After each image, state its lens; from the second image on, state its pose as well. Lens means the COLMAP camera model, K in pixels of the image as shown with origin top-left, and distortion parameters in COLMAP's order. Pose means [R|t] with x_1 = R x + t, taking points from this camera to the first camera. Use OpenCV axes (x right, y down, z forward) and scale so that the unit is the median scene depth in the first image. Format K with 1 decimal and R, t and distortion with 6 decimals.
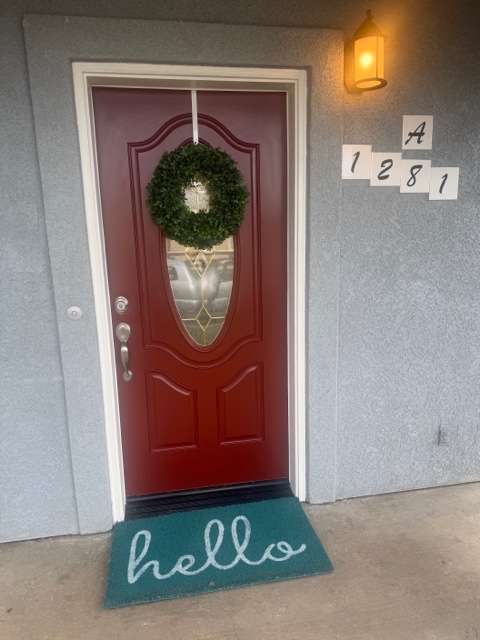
lens RADIAL K [[453.4, 0, 241.6], [0, 453.4, 325.4], [0, 0, 1]] dist [0.082456, -0.114918]
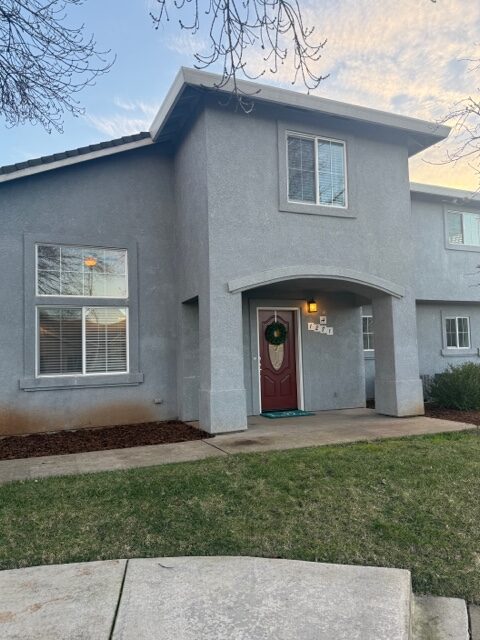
lens RADIAL K [[476.6, 0, 240.0], [0, 476.6, 320.0], [0, 0, 1]] dist [0.088315, 0.000426]
pose [[0.971012, 0.011018, 0.238775, -1.495415], [0.052162, 0.965094, -0.256658, 0.720761], [-0.233268, 0.261673, 0.936543, -3.126173]]
